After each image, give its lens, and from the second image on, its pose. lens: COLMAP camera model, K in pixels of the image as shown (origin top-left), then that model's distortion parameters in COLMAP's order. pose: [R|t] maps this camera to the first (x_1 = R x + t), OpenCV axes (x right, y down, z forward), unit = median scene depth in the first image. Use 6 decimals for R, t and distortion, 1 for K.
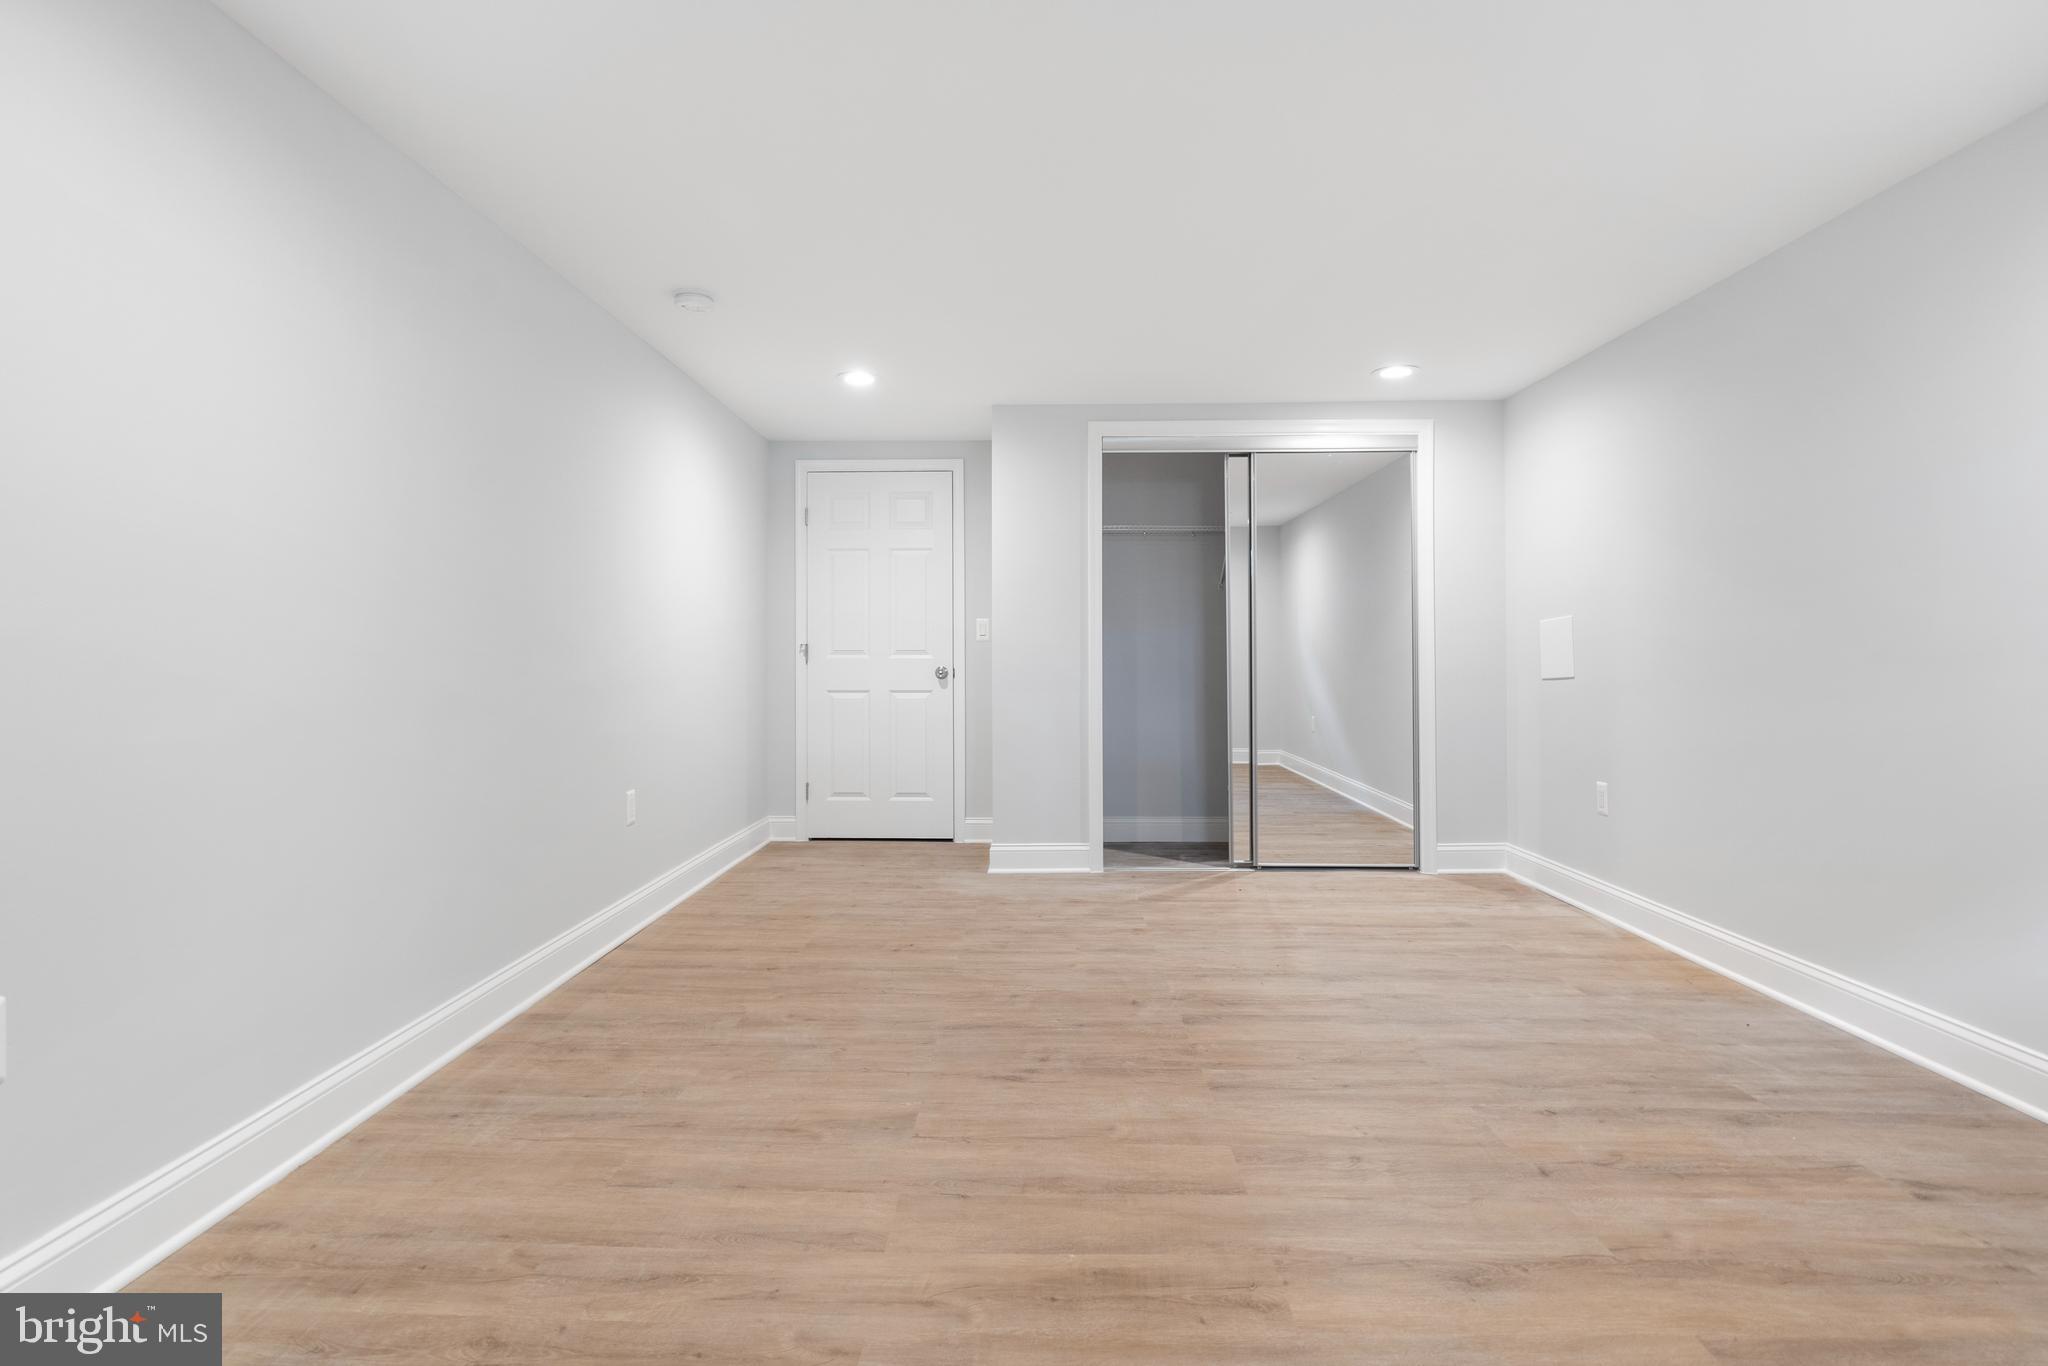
lens RADIAL K [[956.3, 0, 1028.4], [0, 956.3, 670.7], [0, 0, 1]] dist [-0.012418, 0.004969]
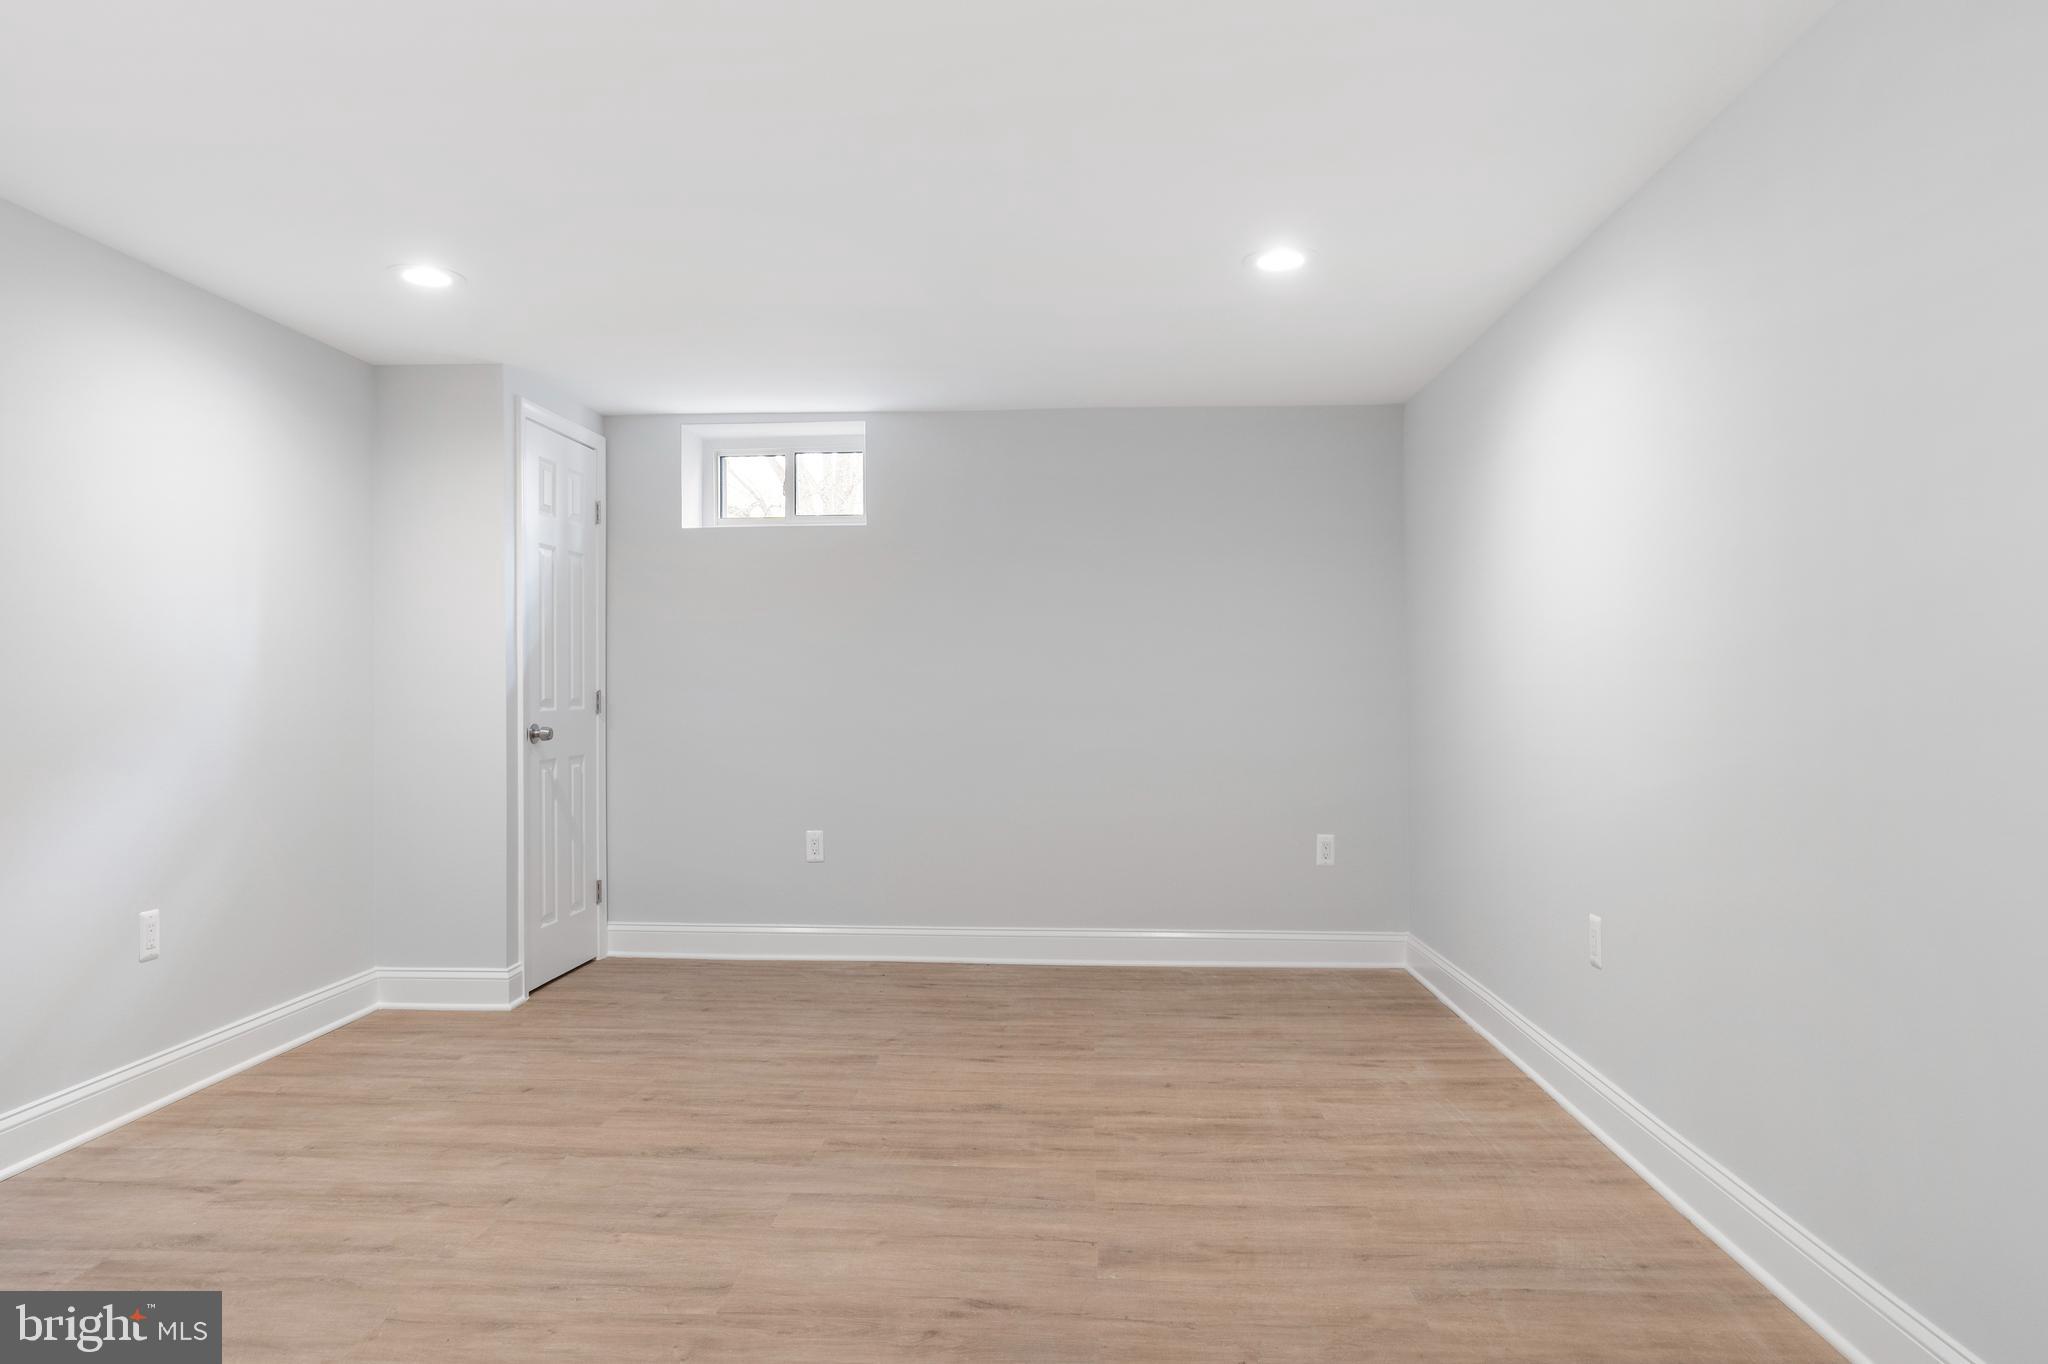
lens RADIAL K [[1304.0, 0, 1022.6], [0, 1304.0, 692.1], [0, 0, 1]] dist [-0.002251, -0.000267]
pose [[-0.998983, 0.006334, 0.044630, -0.107250], [0.006991, 0.999869, 0.014570, -0.066861], [-0.044532, 0.014867, -0.998897, 2.233442]]
